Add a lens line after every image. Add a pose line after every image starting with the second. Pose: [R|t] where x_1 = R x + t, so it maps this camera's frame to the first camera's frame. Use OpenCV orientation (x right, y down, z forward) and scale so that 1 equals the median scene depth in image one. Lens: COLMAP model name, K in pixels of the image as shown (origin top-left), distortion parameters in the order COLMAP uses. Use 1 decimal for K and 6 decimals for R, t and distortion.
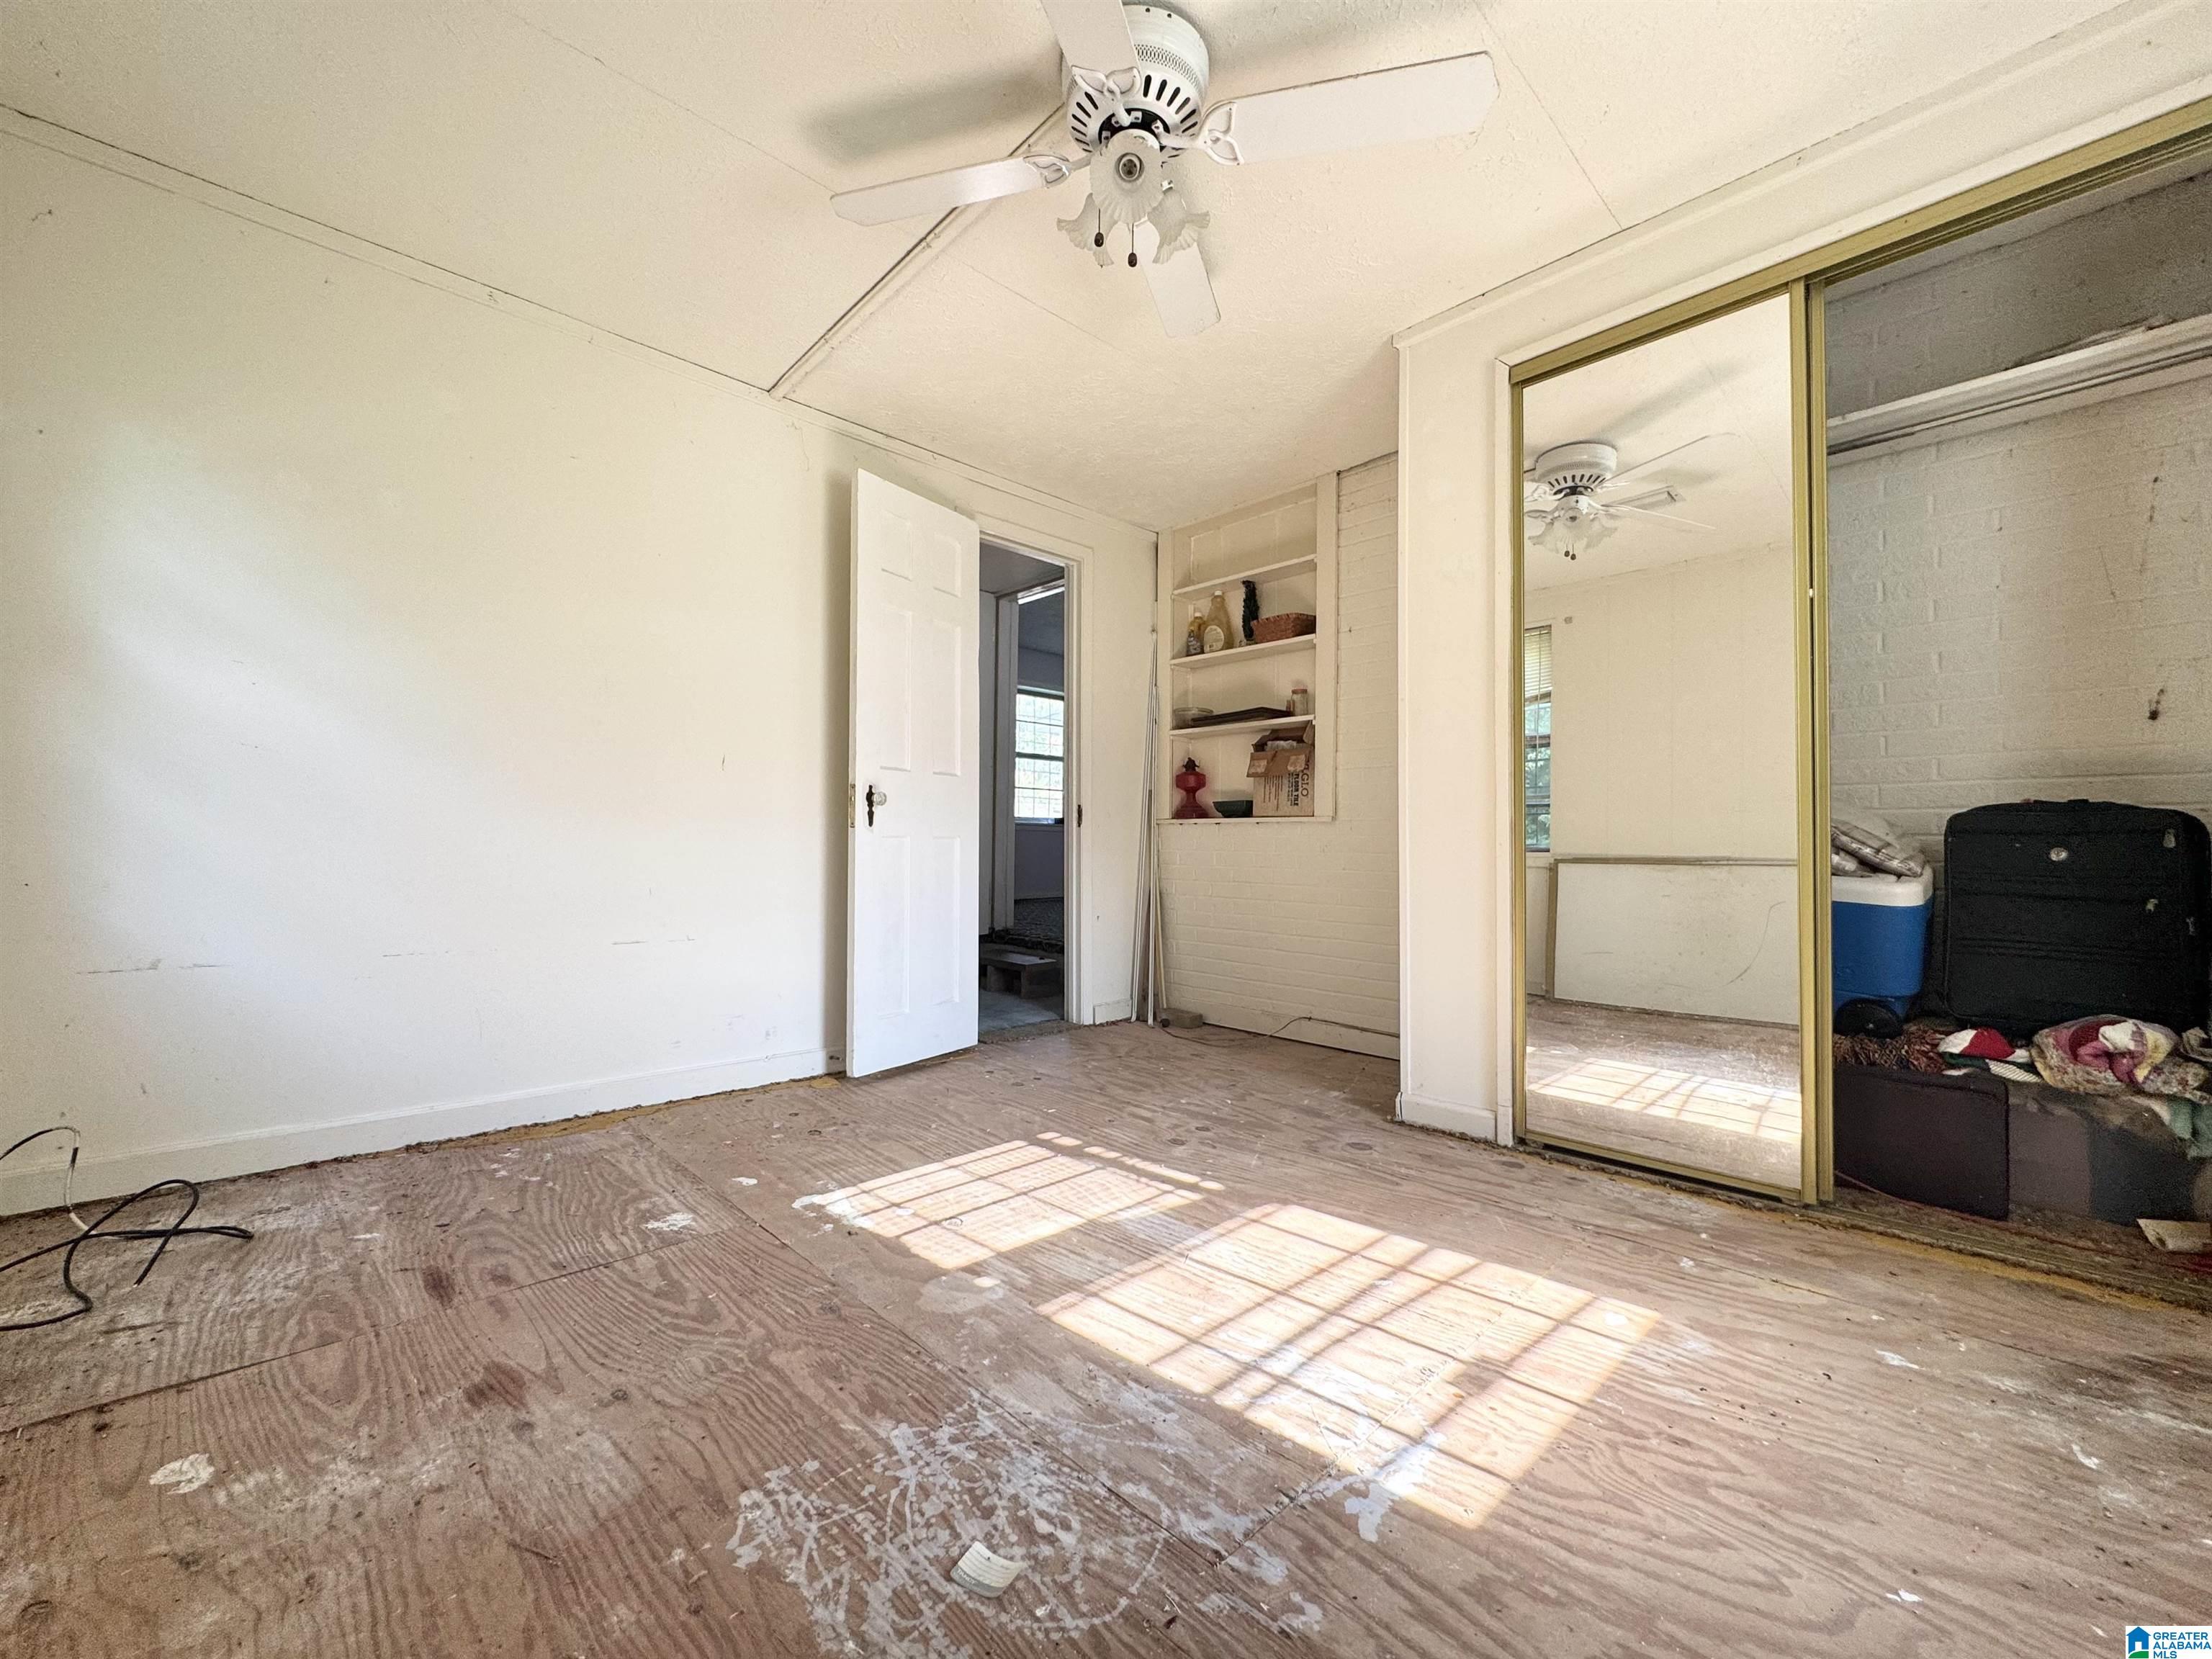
lens RADIAL K [[880.1, 0, 1104.9], [0, 880.1, 834.3], [0, 0, 1]] dist [-0.001794, -0.000011]
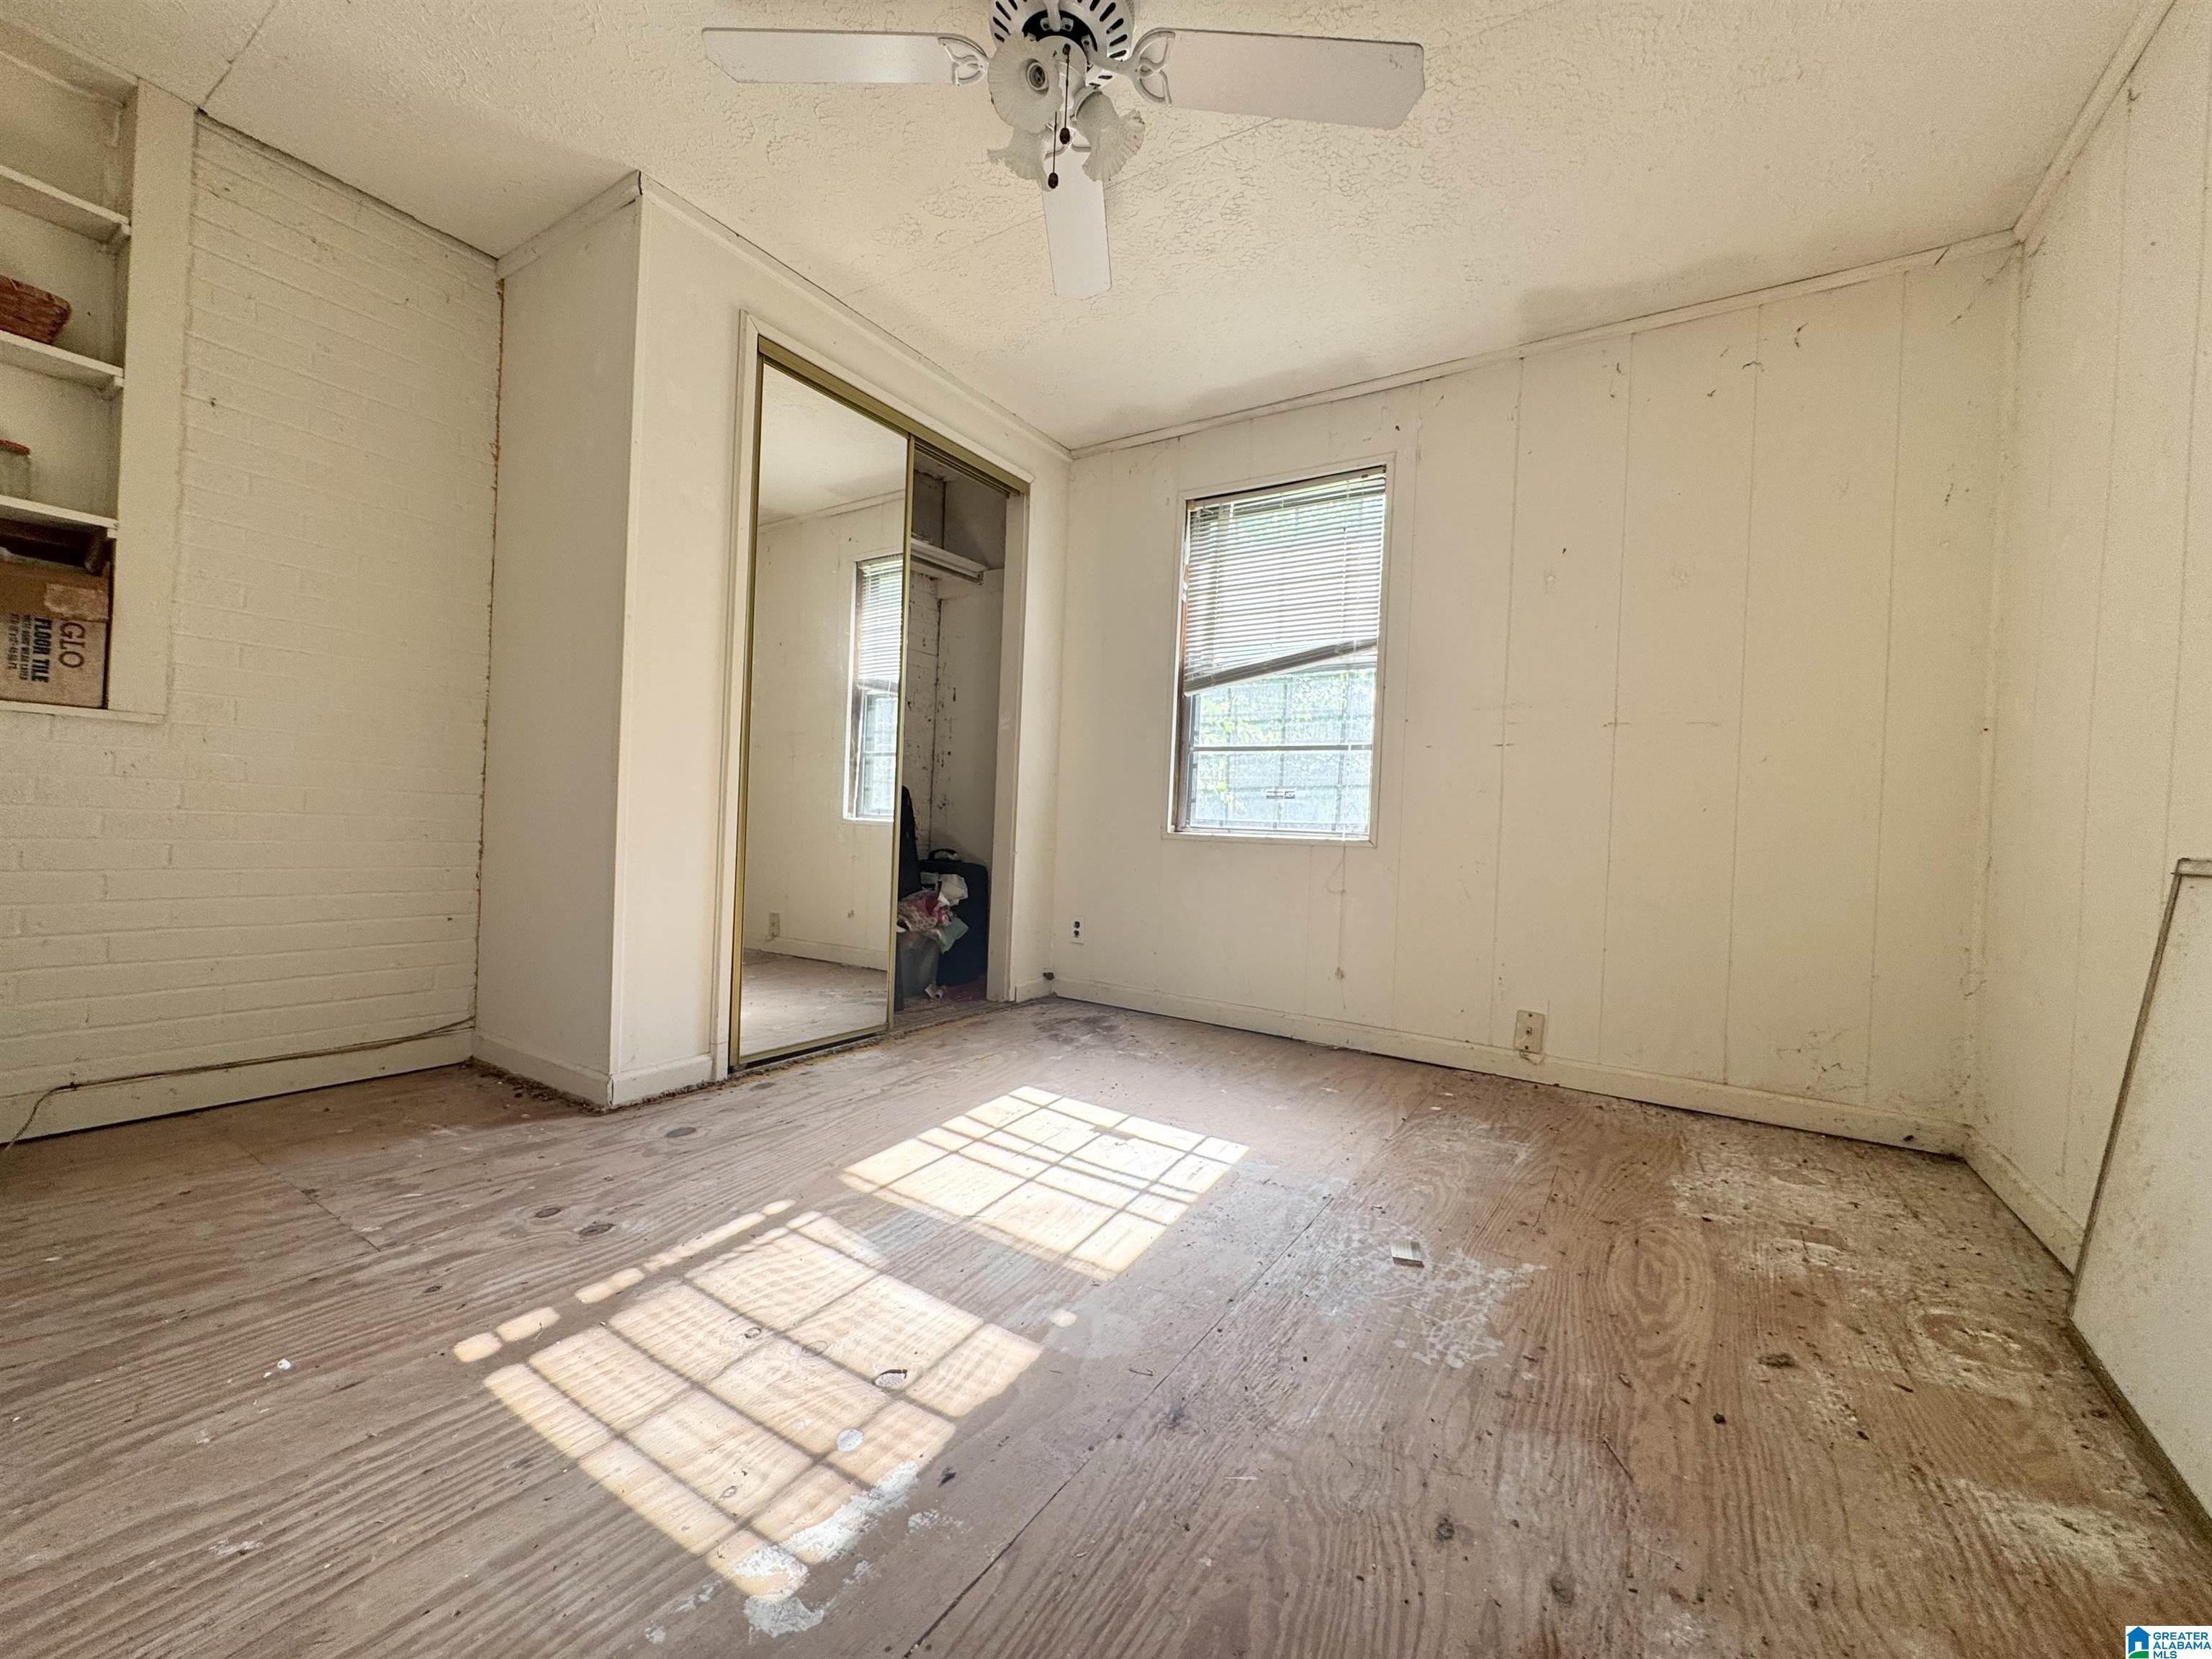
lens RADIAL K [[880.1, 0, 1107.5], [0, 880.1, 824.5], [0, 0, 1]] dist [-0.001794, -0.000011]
pose [[-0.234775, -0.018051, 0.971882, -0.801663], [-0.059863, 0.998198, 0.004079, 0.022437], [-0.970205, -0.057222, -0.235432, 0.988218]]
